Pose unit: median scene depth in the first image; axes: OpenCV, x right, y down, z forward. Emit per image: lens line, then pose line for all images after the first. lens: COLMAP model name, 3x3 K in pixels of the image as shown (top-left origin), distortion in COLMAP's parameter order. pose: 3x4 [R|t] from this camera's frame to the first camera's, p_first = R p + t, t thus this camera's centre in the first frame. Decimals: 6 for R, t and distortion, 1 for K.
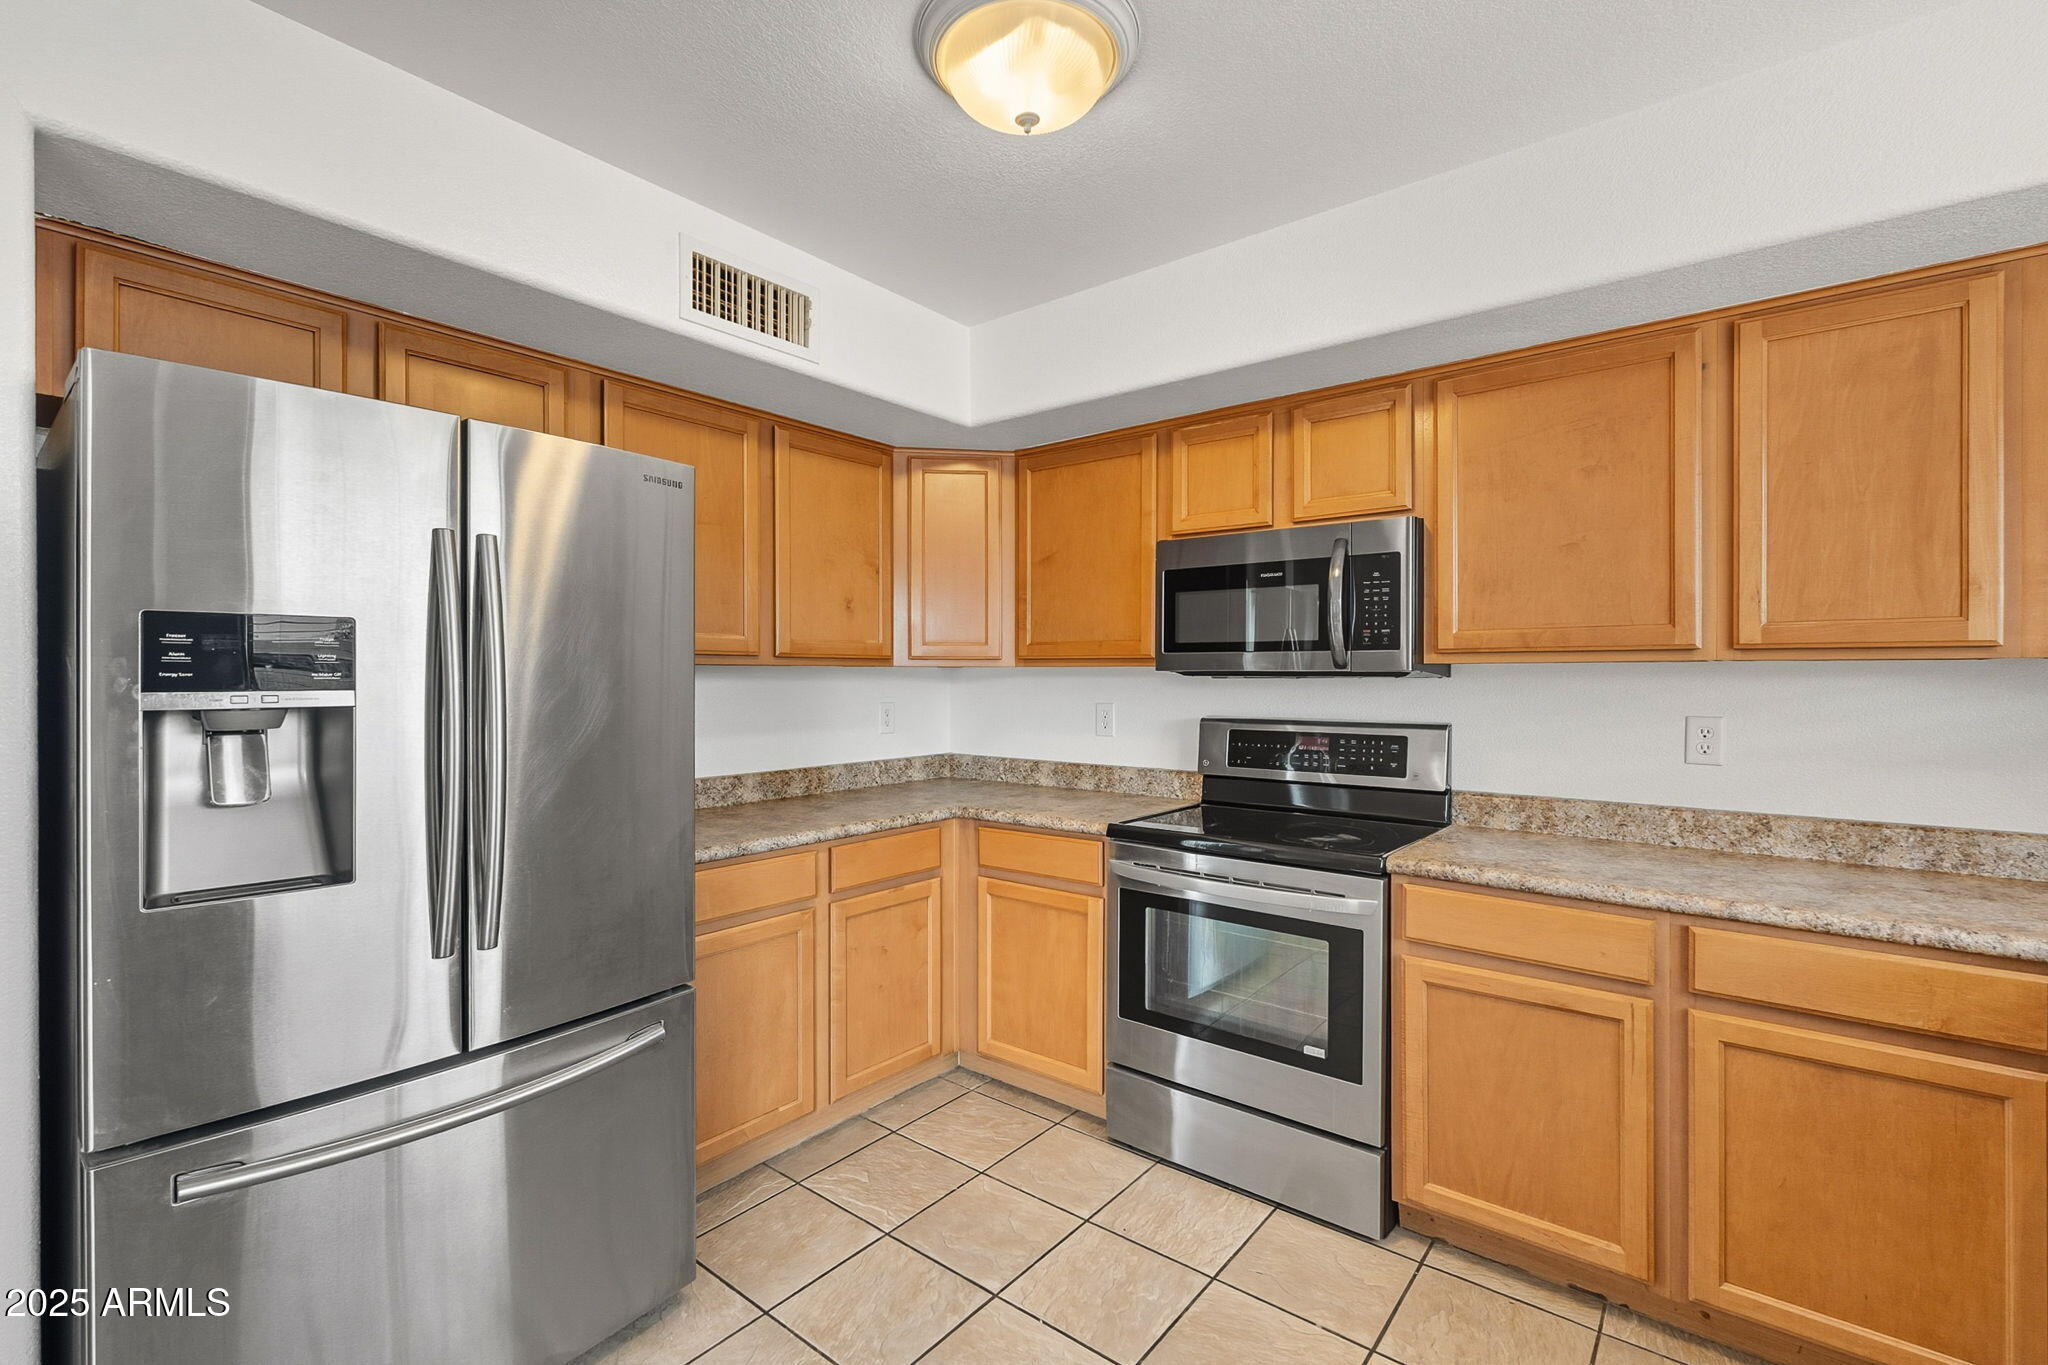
lens RADIAL K [[898.7, 0, 1022.2], [0, 898.7, 675.3], [0, 0, 1]] dist [-0.002595, -0.000468]
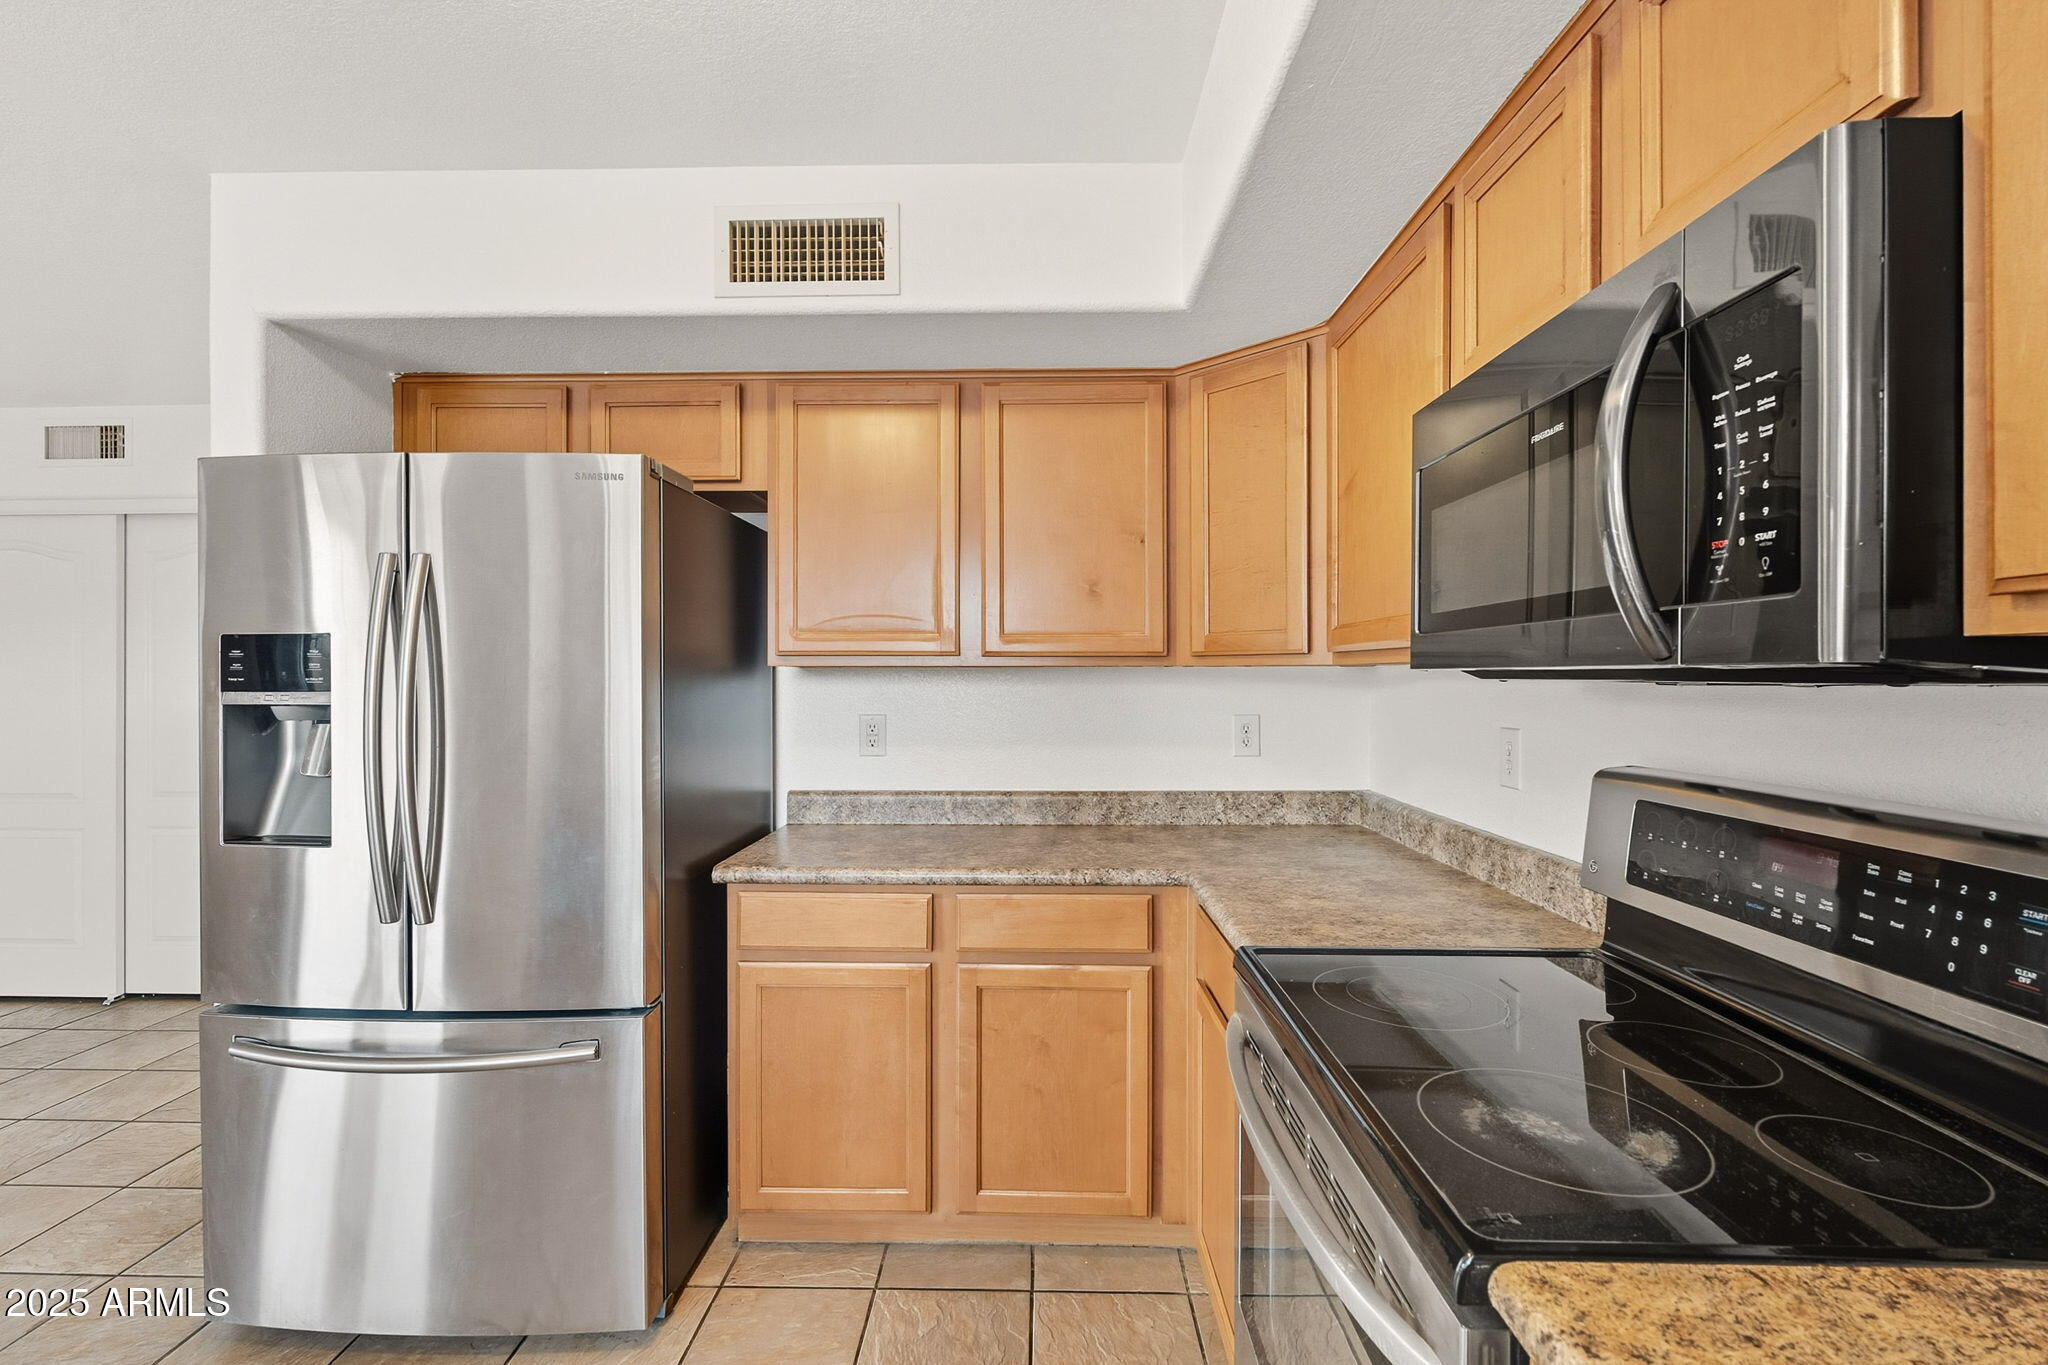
lens RADIAL K [[898.7, 0, 1020.3], [0, 898.7, 680.7], [0, 0, 1]] dist [-0.002595, -0.000468]
pose [[0.606559, 0.001991, -0.795036, 0.491104], [0.001763, 0.999991, 0.003849, -0.001126], [0.795036, -0.003736, 0.606551, 0.602392]]
